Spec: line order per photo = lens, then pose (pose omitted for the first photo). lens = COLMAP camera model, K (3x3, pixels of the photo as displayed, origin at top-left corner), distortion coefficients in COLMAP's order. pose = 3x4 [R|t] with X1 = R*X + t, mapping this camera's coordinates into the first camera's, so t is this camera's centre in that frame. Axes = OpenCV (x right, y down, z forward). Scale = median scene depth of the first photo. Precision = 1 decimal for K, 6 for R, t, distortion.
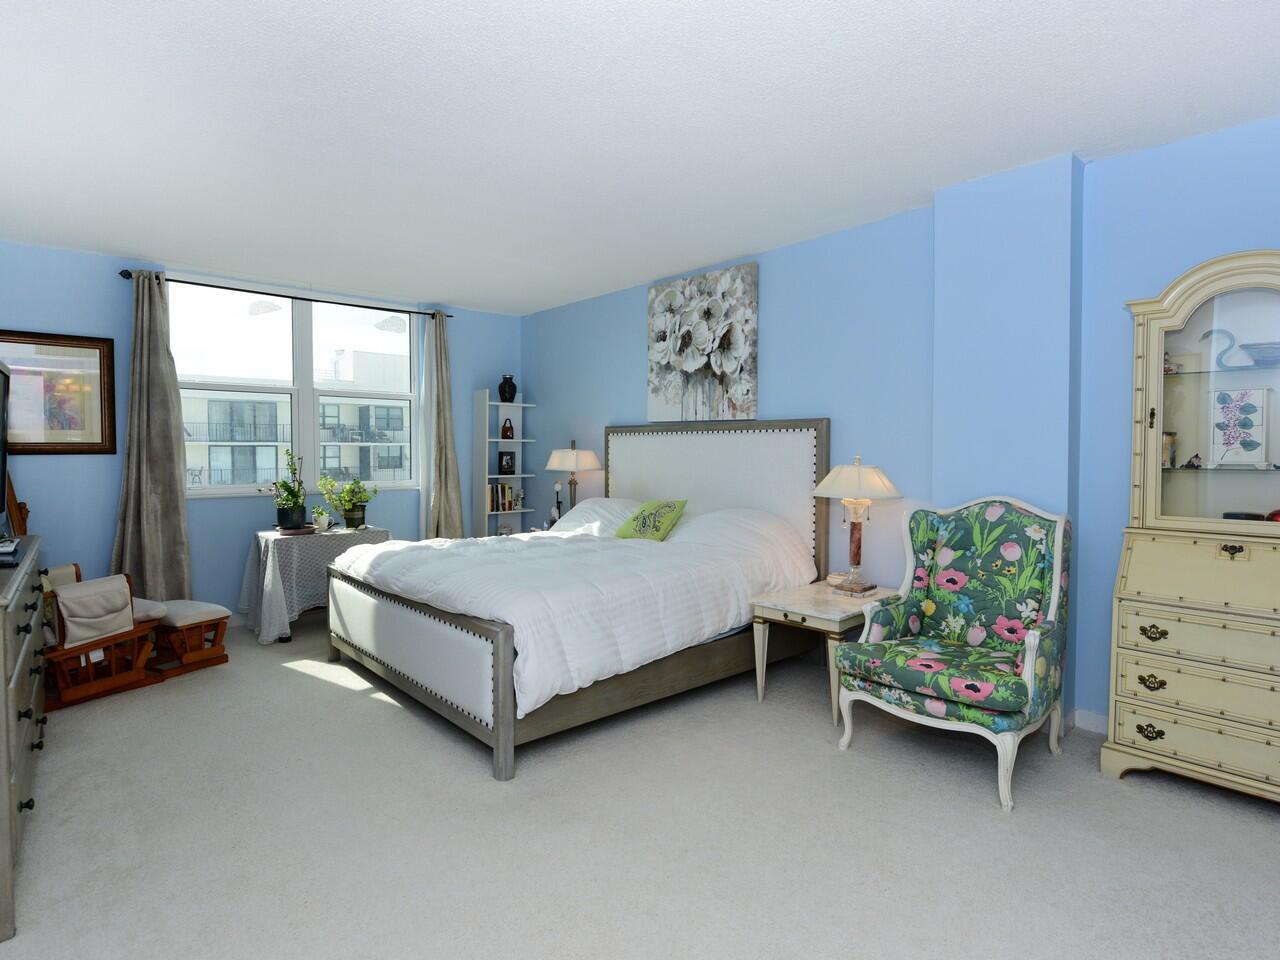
lens RADIAL K [[695.1, 0, 641.6], [0, 695.1, 459.5], [0, 0, 1]] dist [-0.004057, -0.000535]
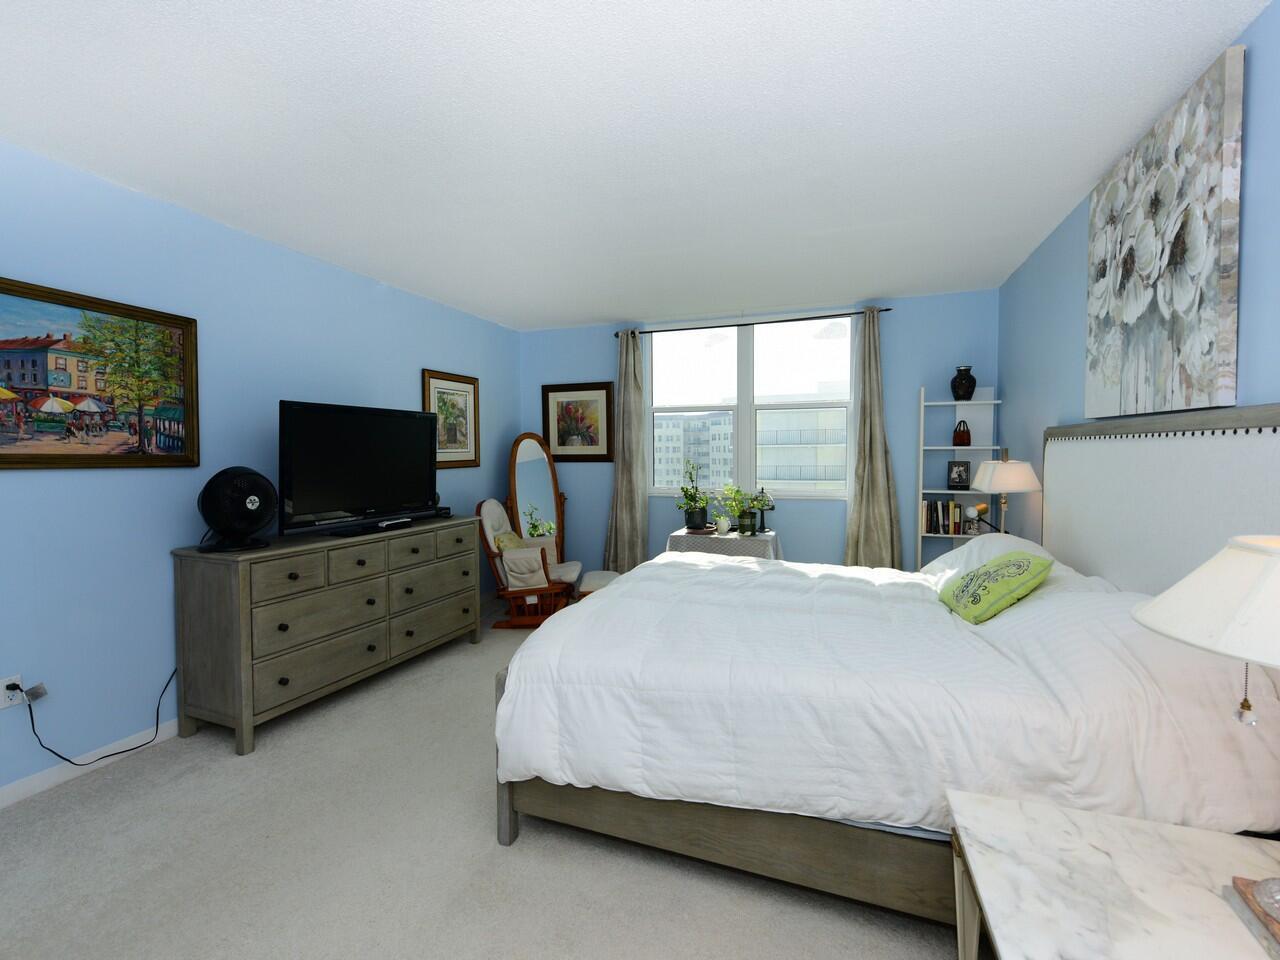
lens RADIAL K [[575.7, 0, 636.3], [0, 575.7, 471.4], [0, 0, 1]] dist [-0.012455, 0.000101]
pose [[0.447998, 0.029572, -0.893545, 0.302499], [-0.004495, 0.999515, 0.030825, -0.023787], [0.894023, -0.009793, 0.447914, 0.467582]]
